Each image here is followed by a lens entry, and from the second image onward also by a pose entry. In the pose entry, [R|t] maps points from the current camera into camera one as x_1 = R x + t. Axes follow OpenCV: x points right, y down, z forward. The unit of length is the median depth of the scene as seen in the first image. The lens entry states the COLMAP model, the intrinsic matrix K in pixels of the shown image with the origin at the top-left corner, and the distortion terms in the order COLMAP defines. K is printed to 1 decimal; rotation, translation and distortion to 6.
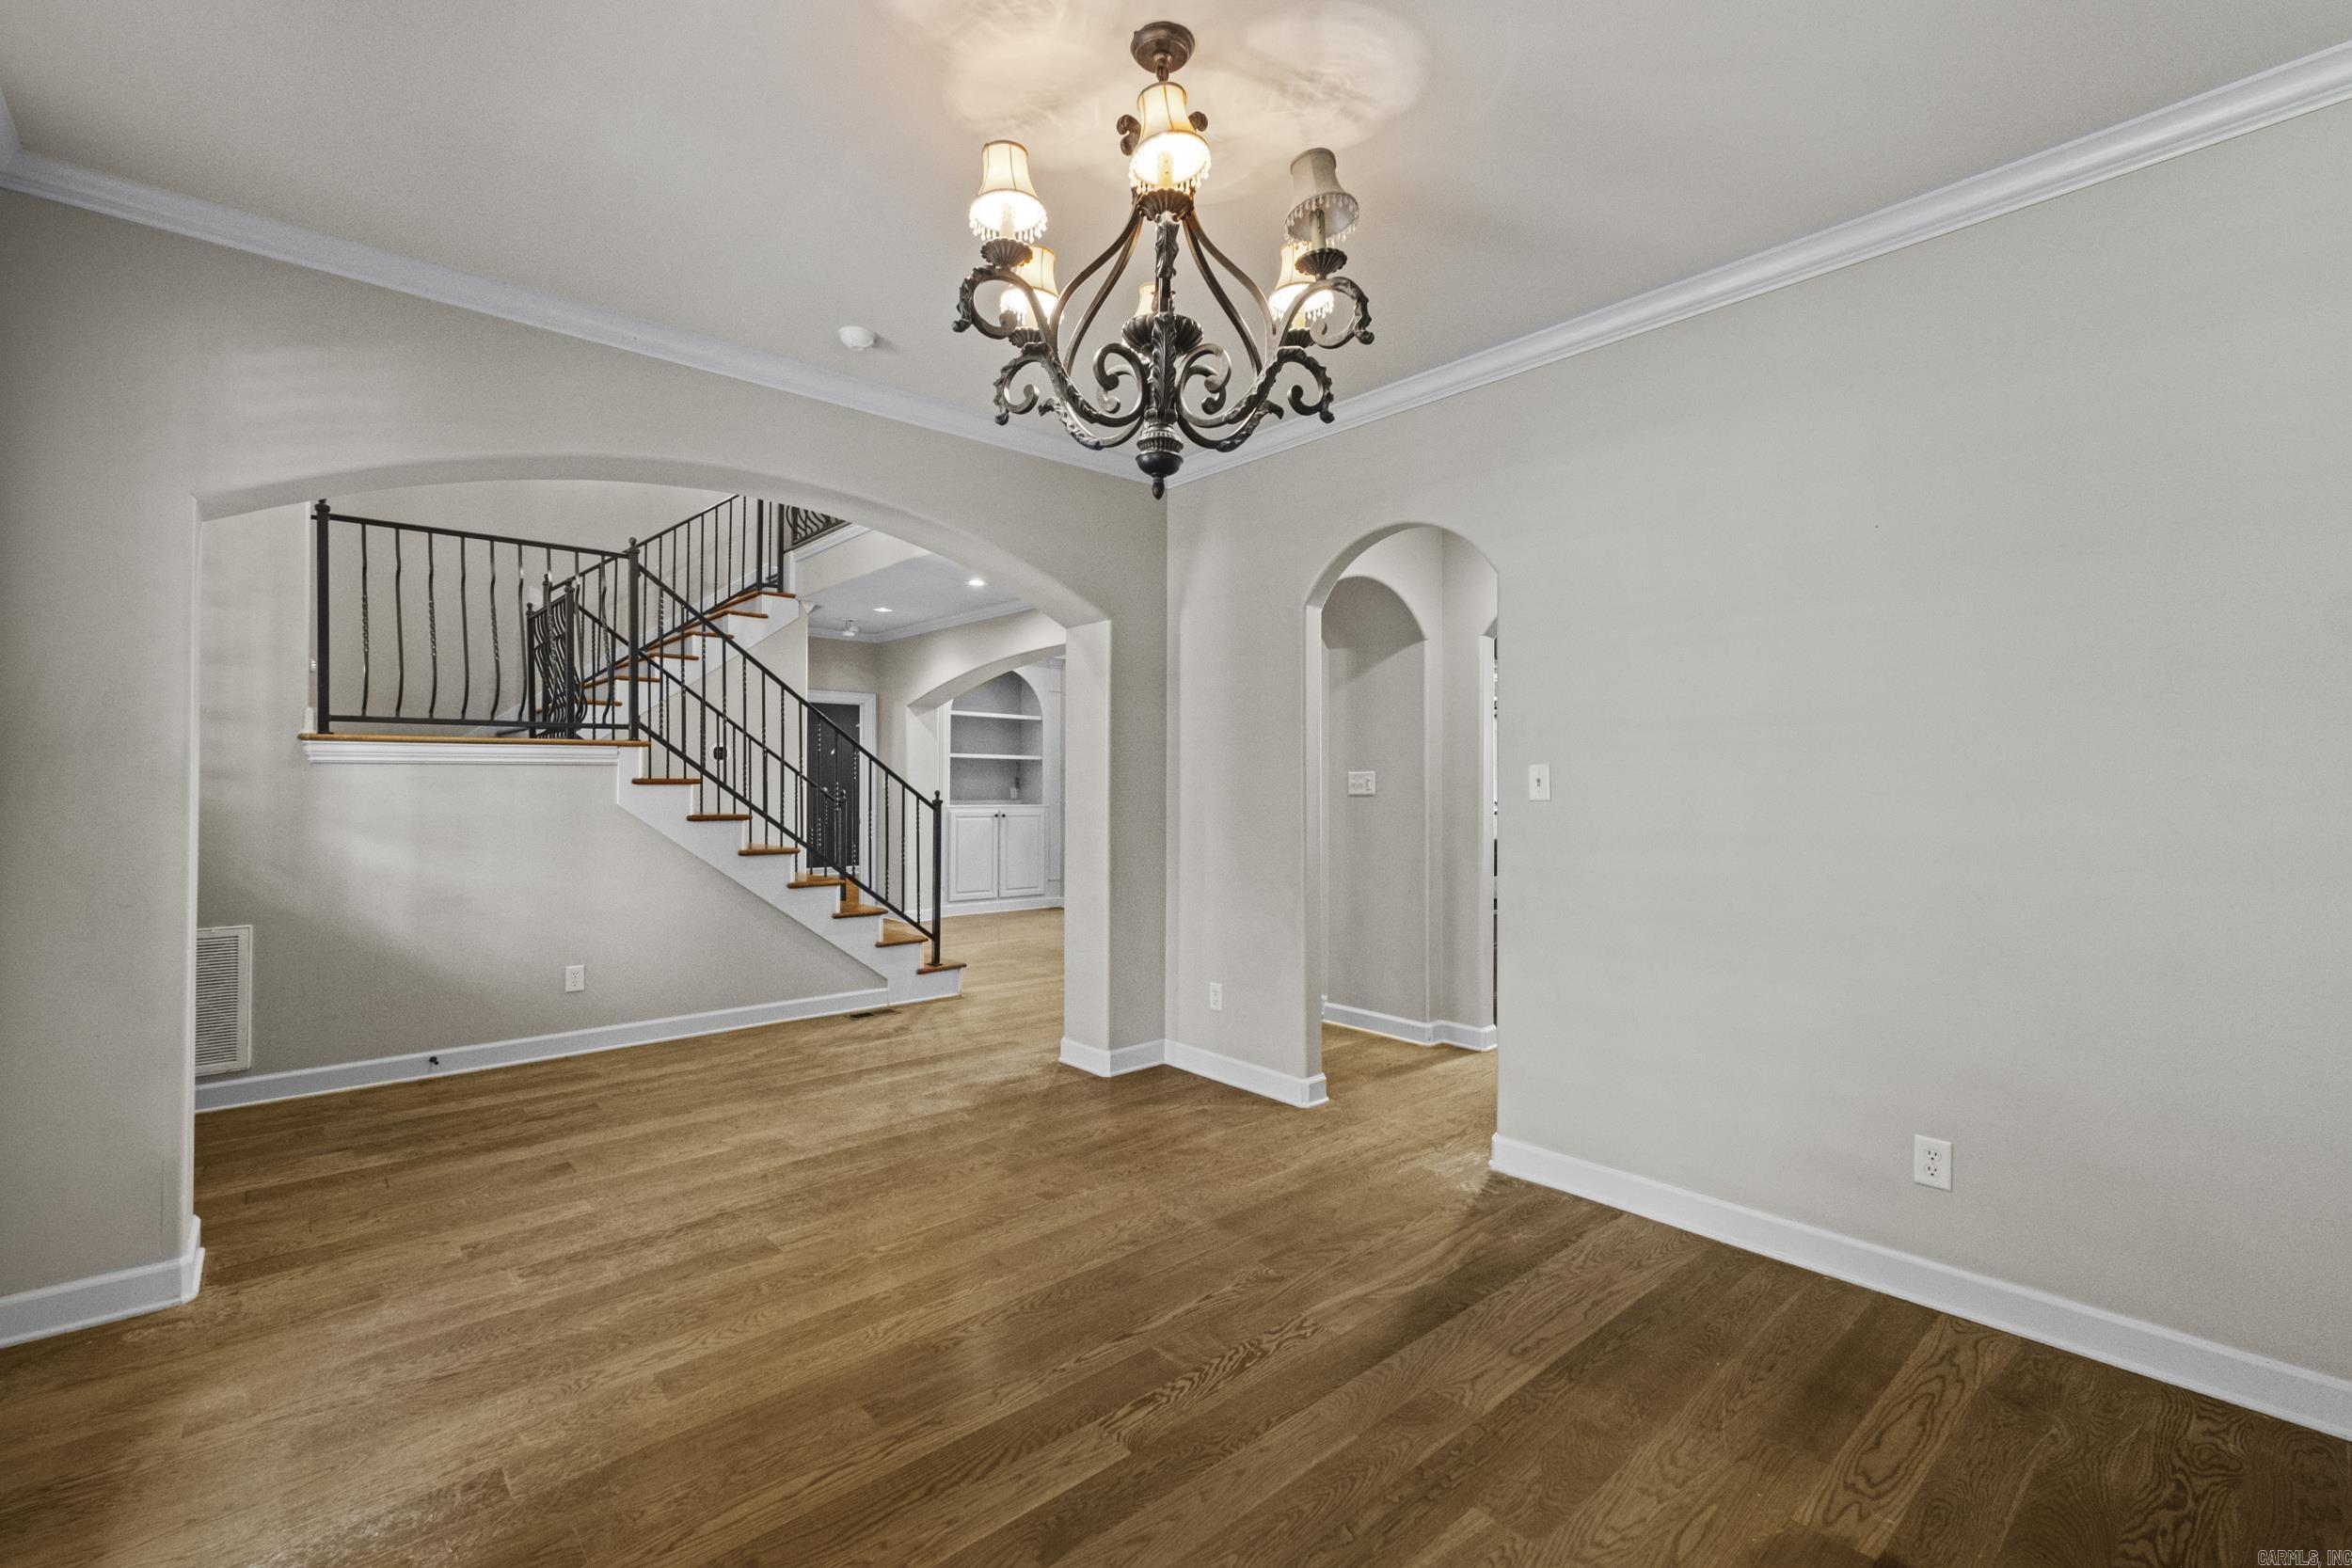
lens RADIAL K [[1030.0, 0, 1174.4], [0, 1030.0, 785.3], [0, 0, 1]] dist [0.000117, 0.000375]
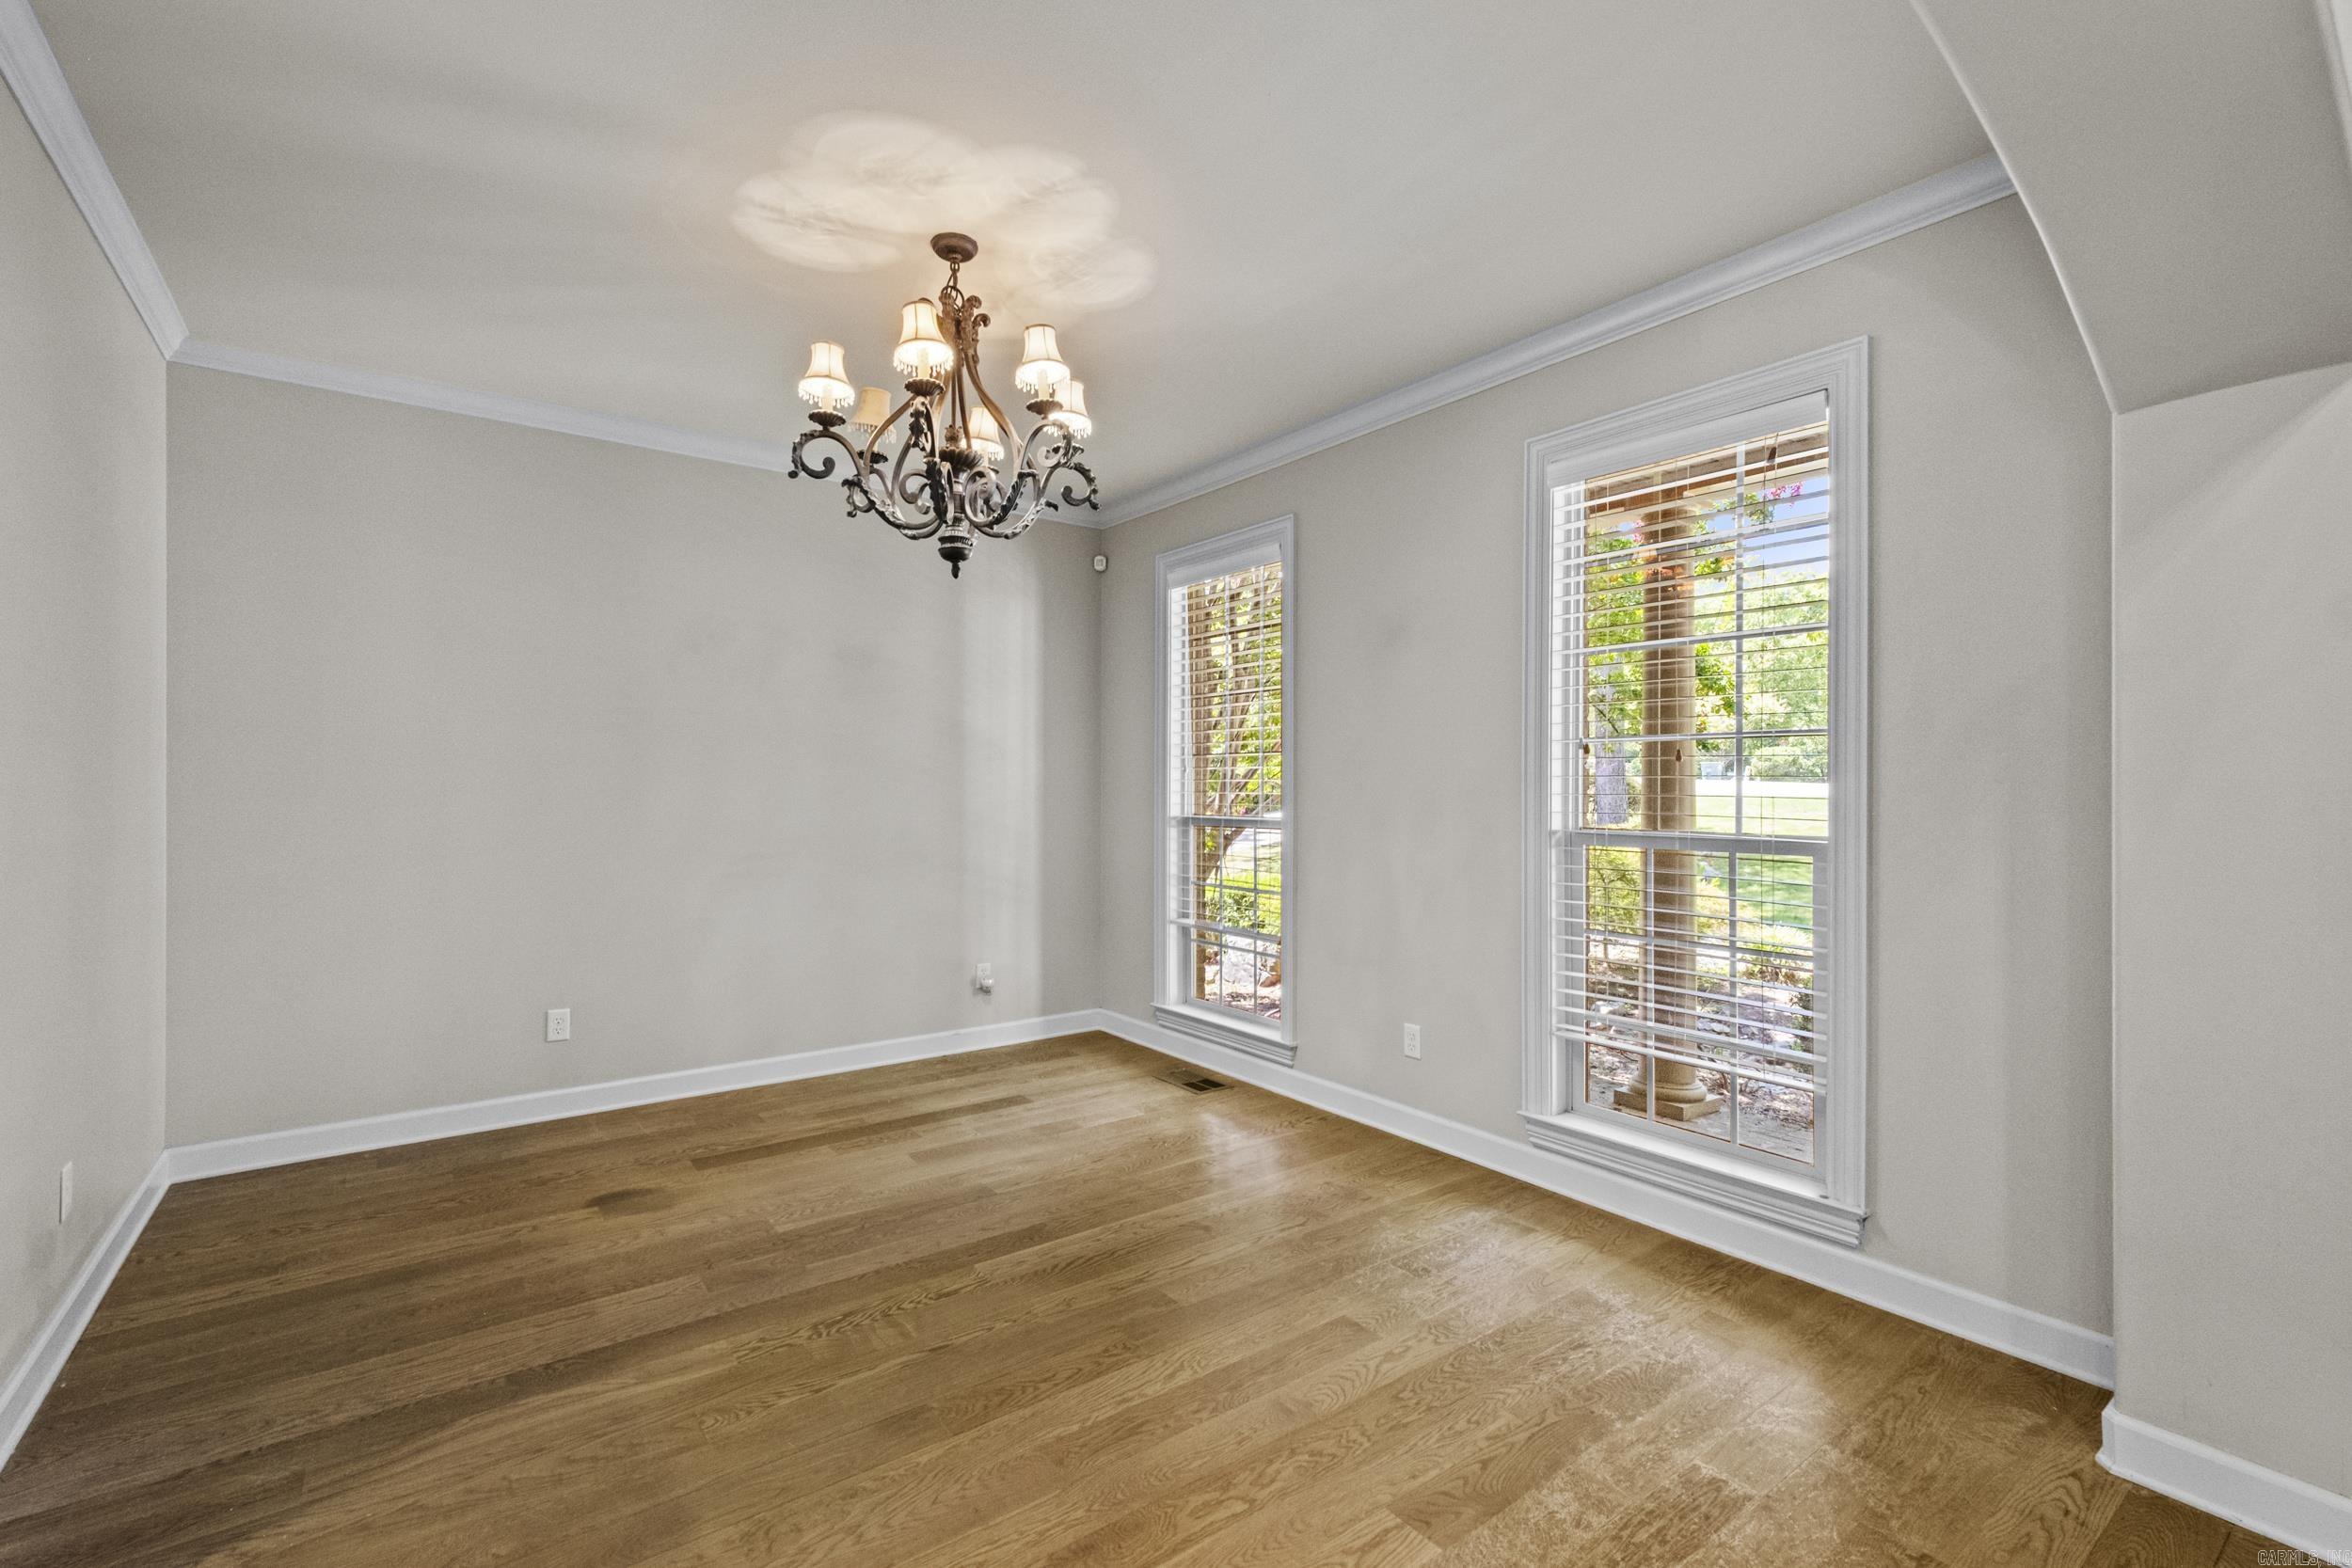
lens RADIAL K [[1030.0, 0, 1177.0], [0, 1030.0, 785.1], [0, 0, 1]] dist [0.000117, 0.000375]
pose [[-0.996635, -0.005184, 0.081806, -0.367312], [-0.005247, 0.999986, -0.000549, -0.003287], [-0.081802, -0.000976, -0.996648, 2.038207]]
